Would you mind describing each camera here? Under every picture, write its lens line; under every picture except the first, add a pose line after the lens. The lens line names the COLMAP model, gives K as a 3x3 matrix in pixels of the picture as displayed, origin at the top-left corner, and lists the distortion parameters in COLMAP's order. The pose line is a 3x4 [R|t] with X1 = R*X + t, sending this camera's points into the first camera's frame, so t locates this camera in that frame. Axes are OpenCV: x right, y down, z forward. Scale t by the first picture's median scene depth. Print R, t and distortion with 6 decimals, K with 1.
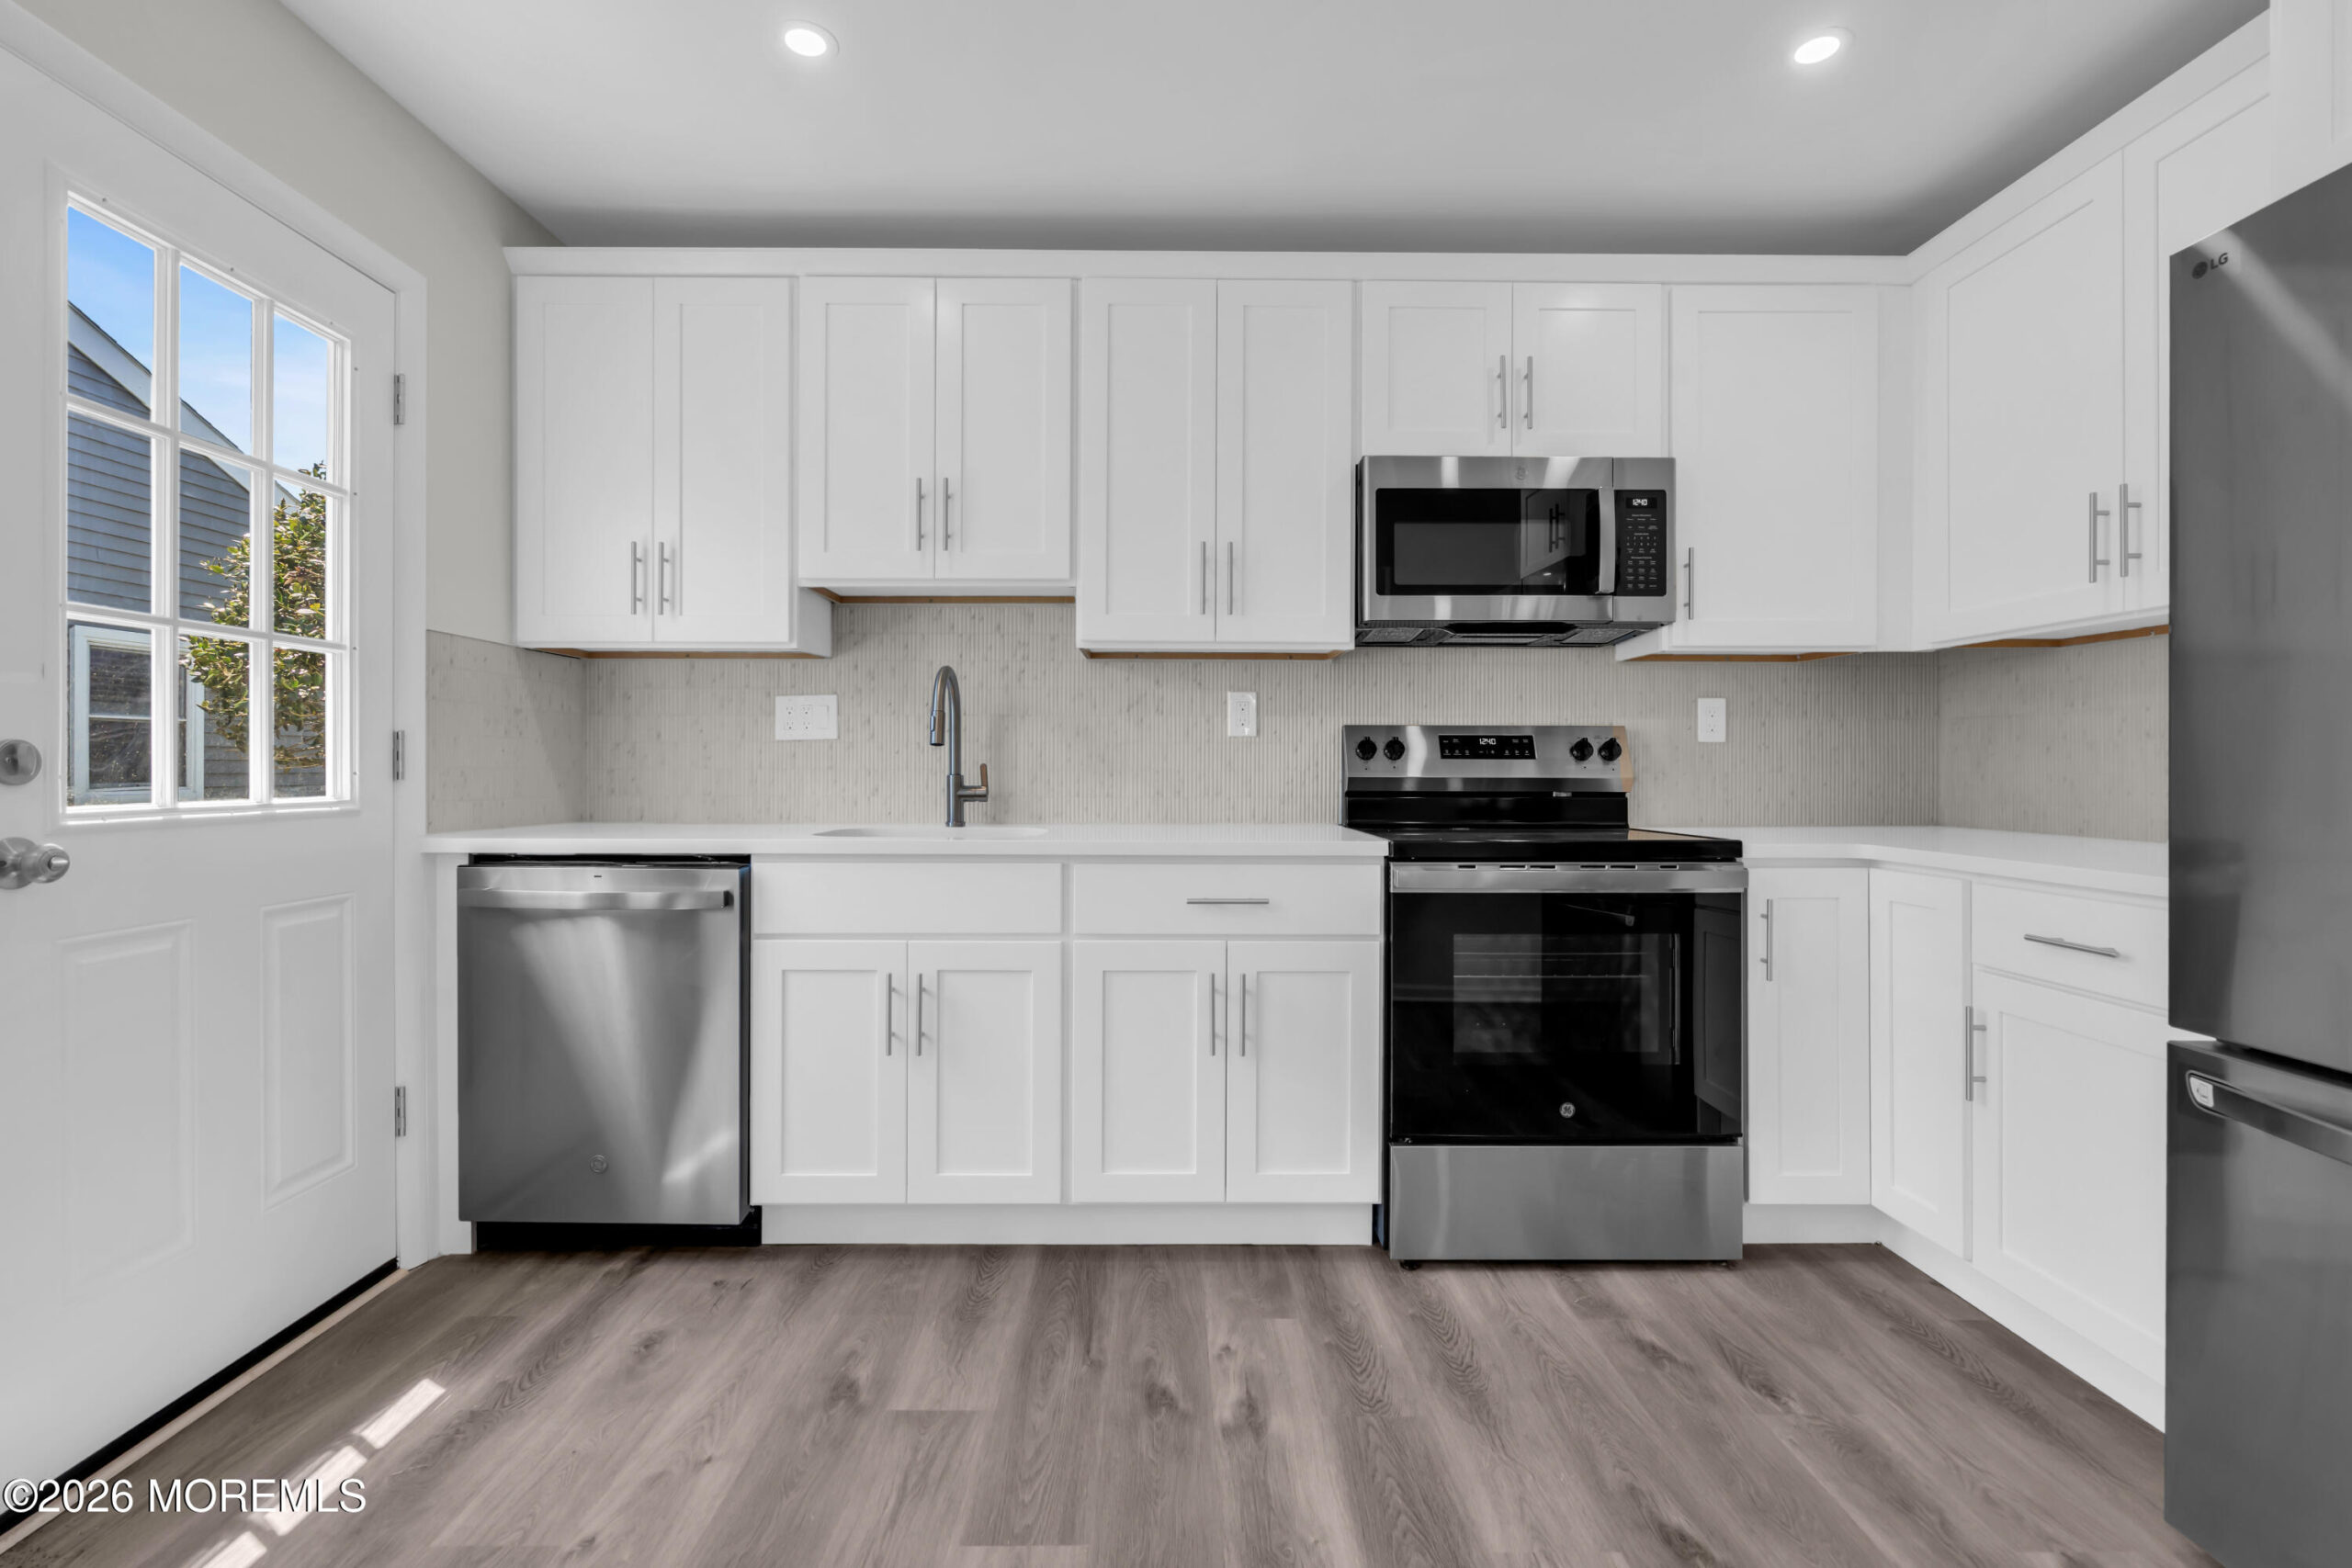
lens RADIAL K [[1054.0, 0, 1172.4], [0, 1054.0, 767.2], [0, 0, 1]] dist [-0.006299, 0.001929]
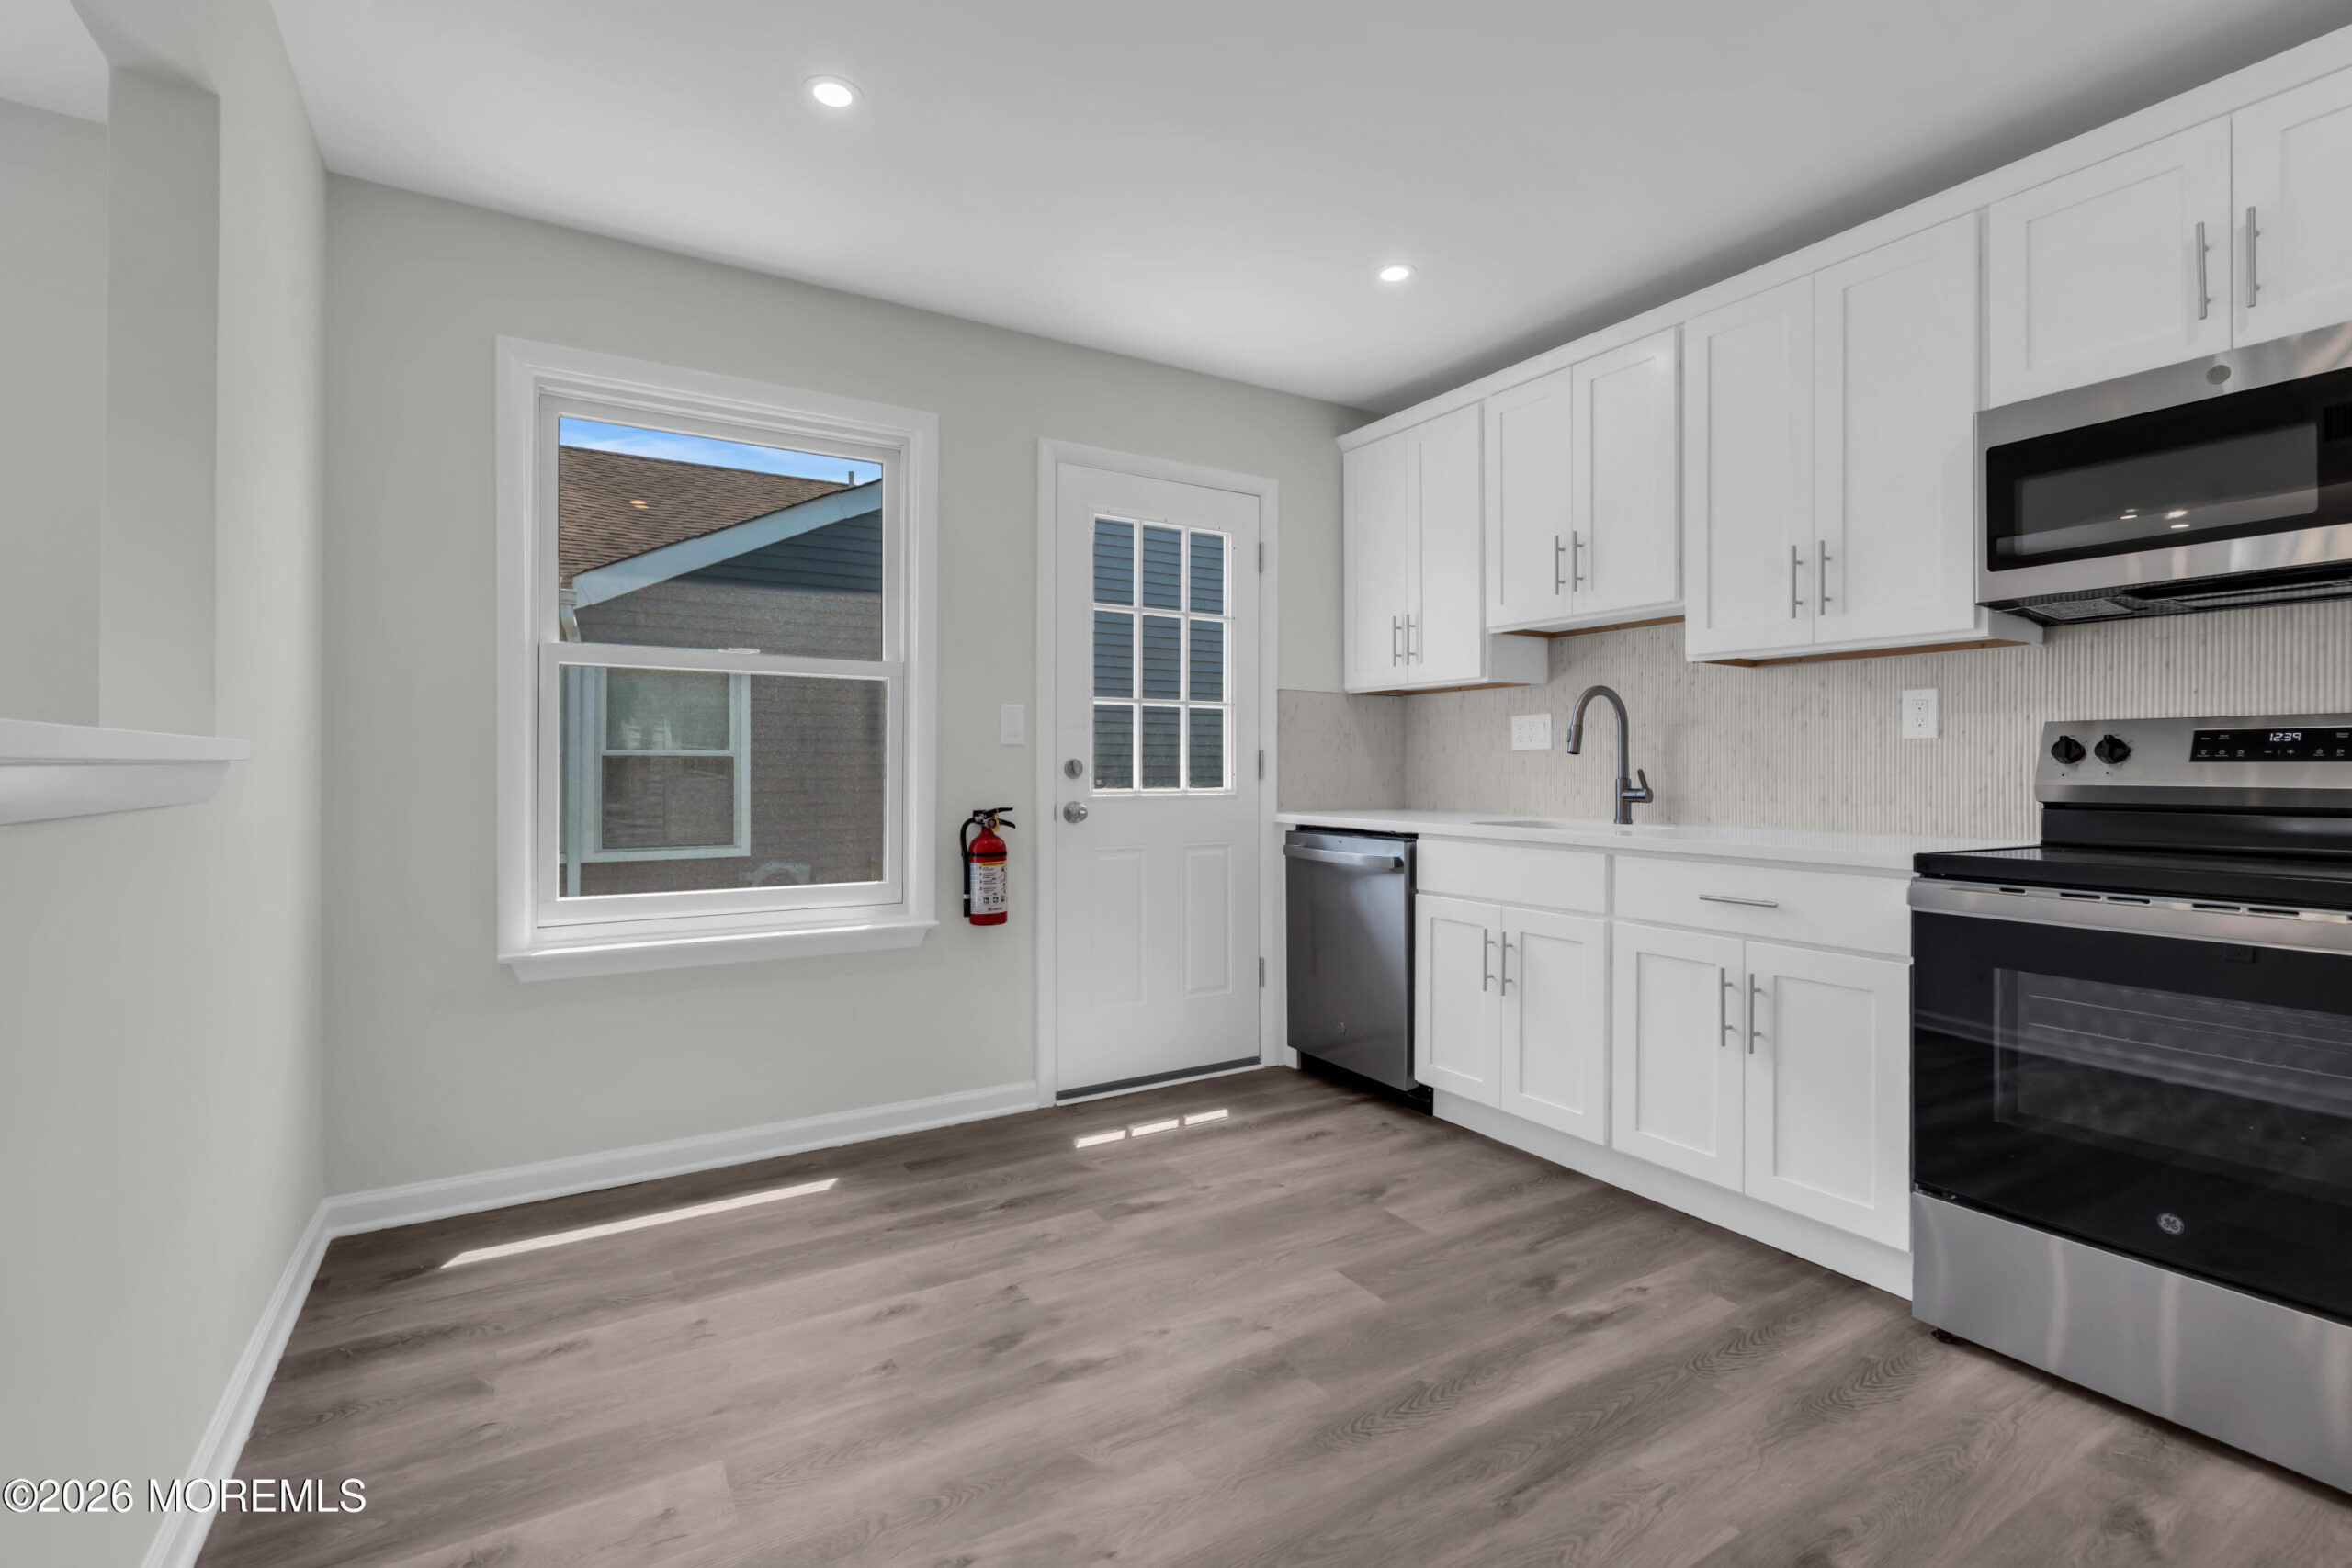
lens RADIAL K [[1054.0, 0, 1183.7], [0, 1054.0, 769.9], [0, 0, 1]] dist [-0.006299, 0.001929]
pose [[0.519699, -0.000652, -0.854349, 0.648296], [-0.003227, 0.999991, -0.002726, 0.002784], [0.854343, 0.004173, 0.519693, -0.003453]]
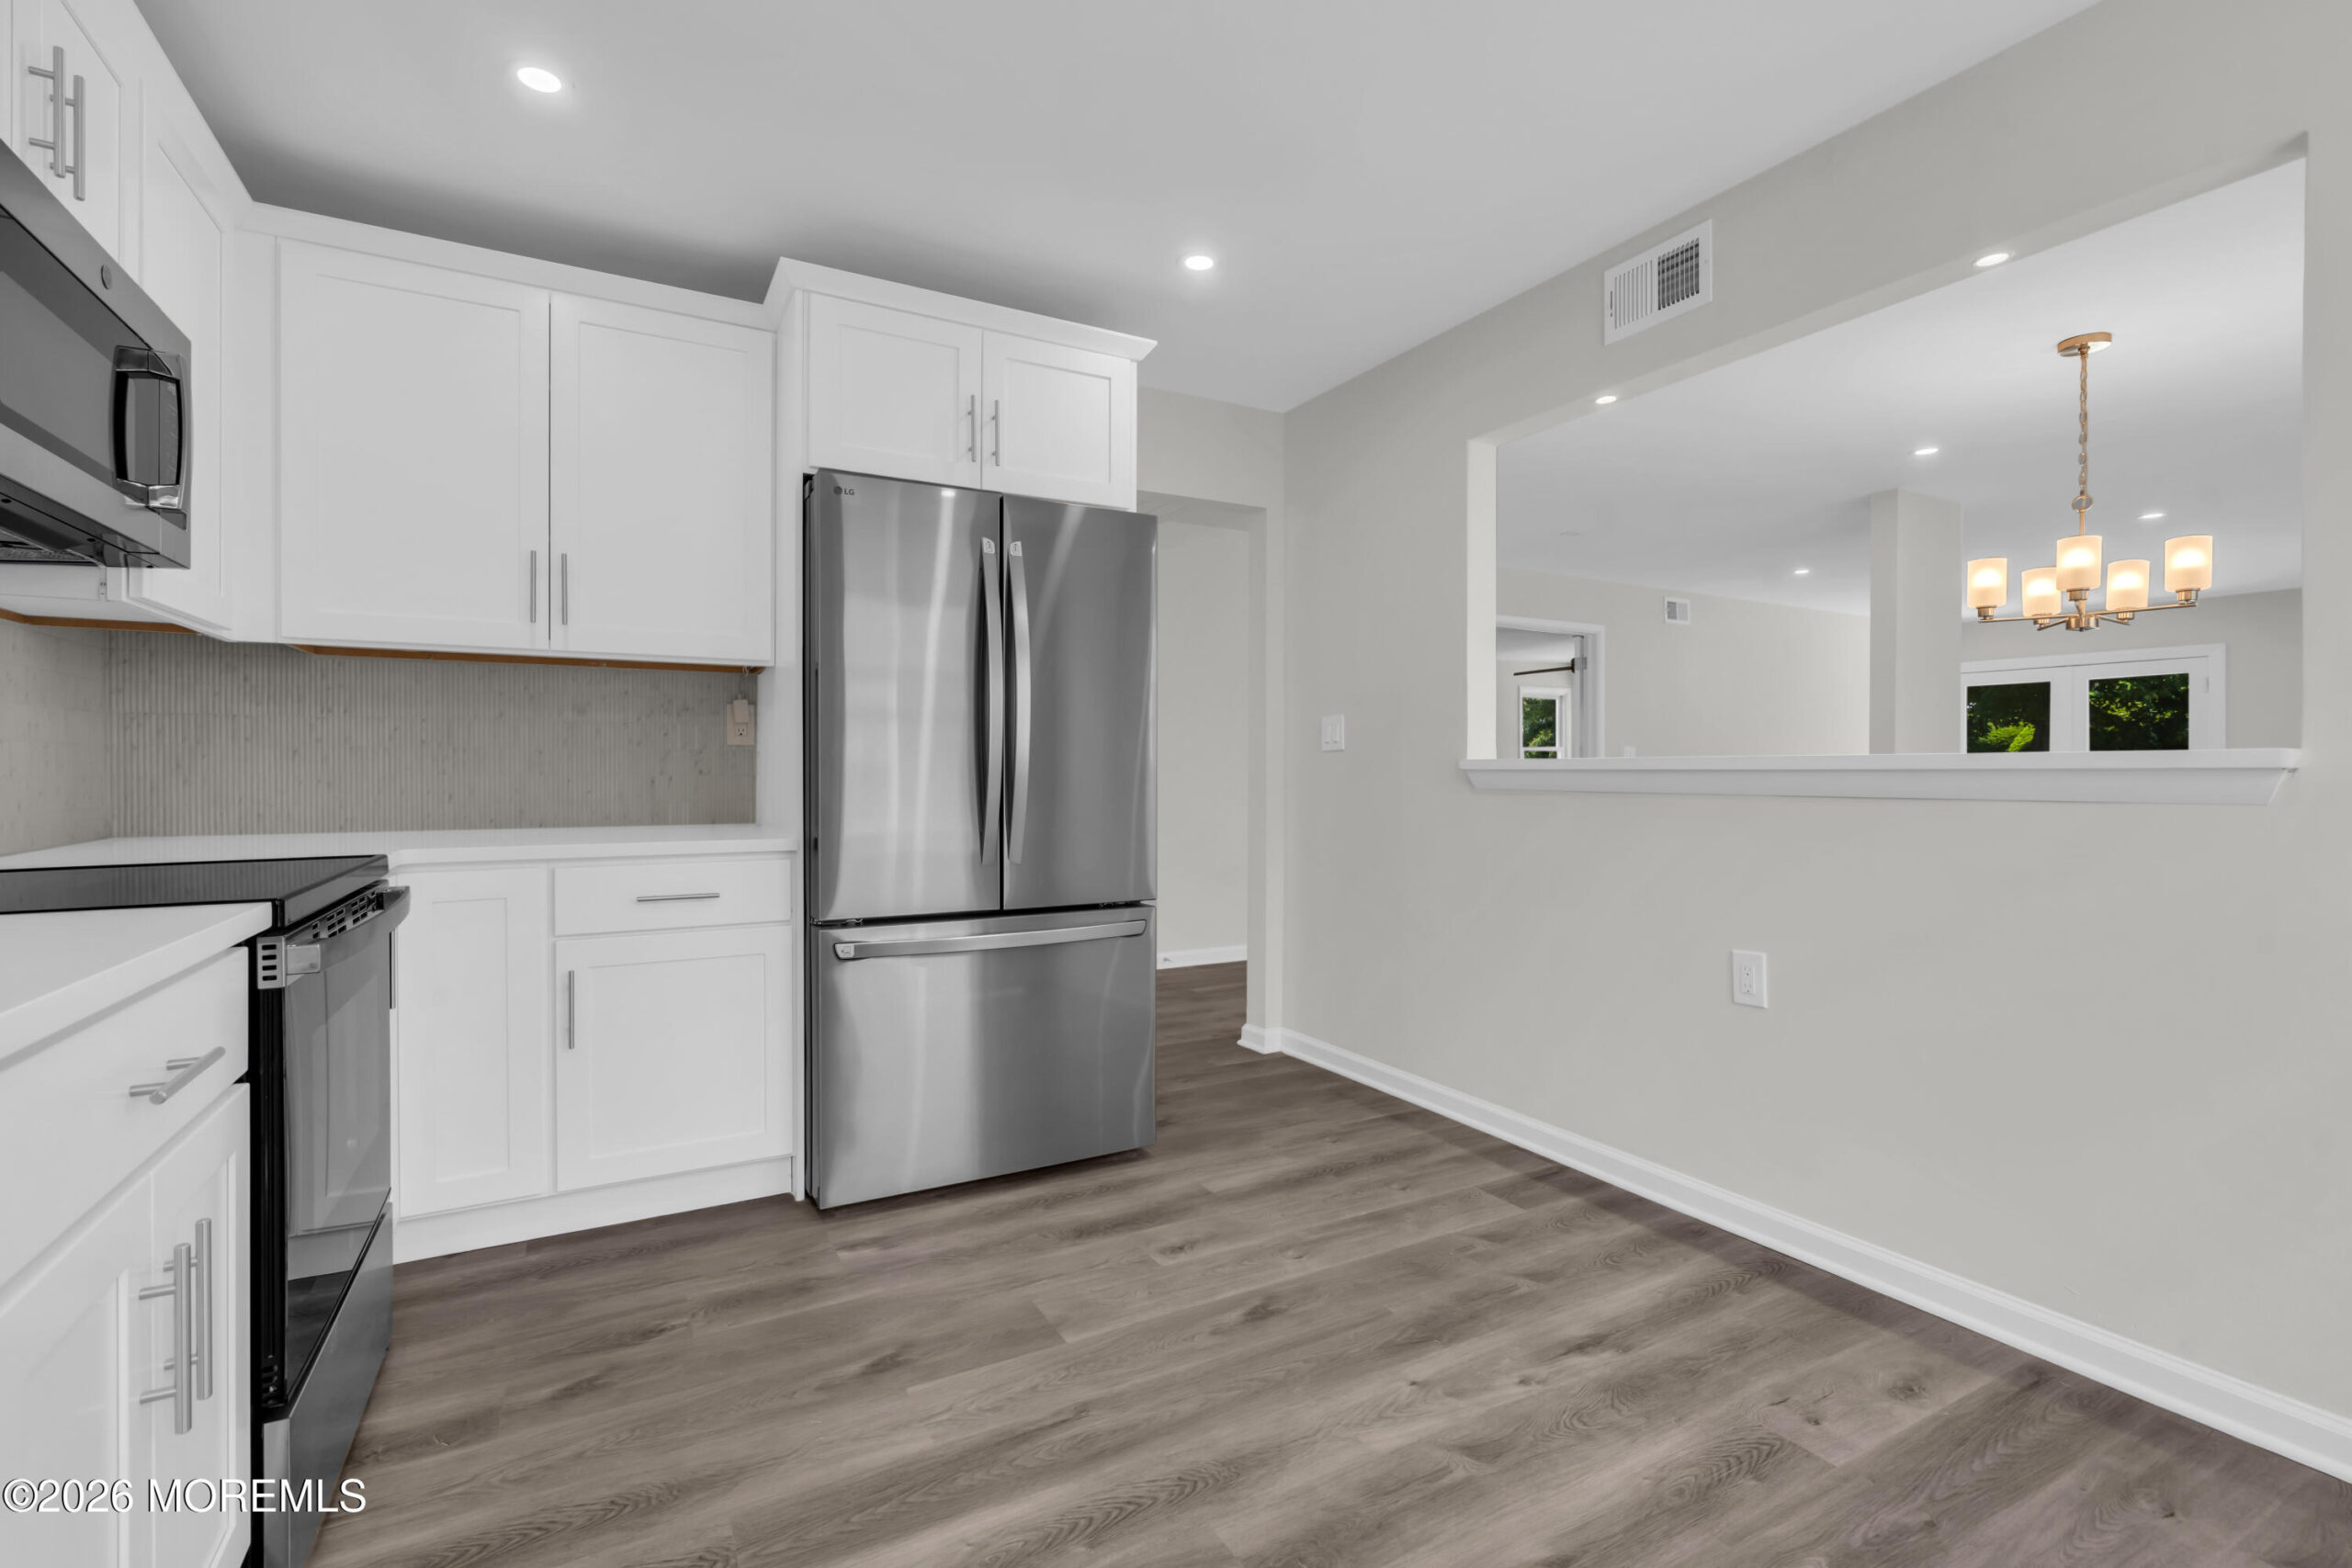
lens RADIAL K [[1054.0, 0, 1171.8], [0, 1054.0, 778.9], [0, 0, 1]] dist [-0.006299, 0.001929]
pose [[-0.474268, -0.011609, 0.880304, -0.533887], [-0.002281, 0.999926, 0.011957, -0.005255], [-0.880377, 0.003662, -0.474260, 0.836065]]
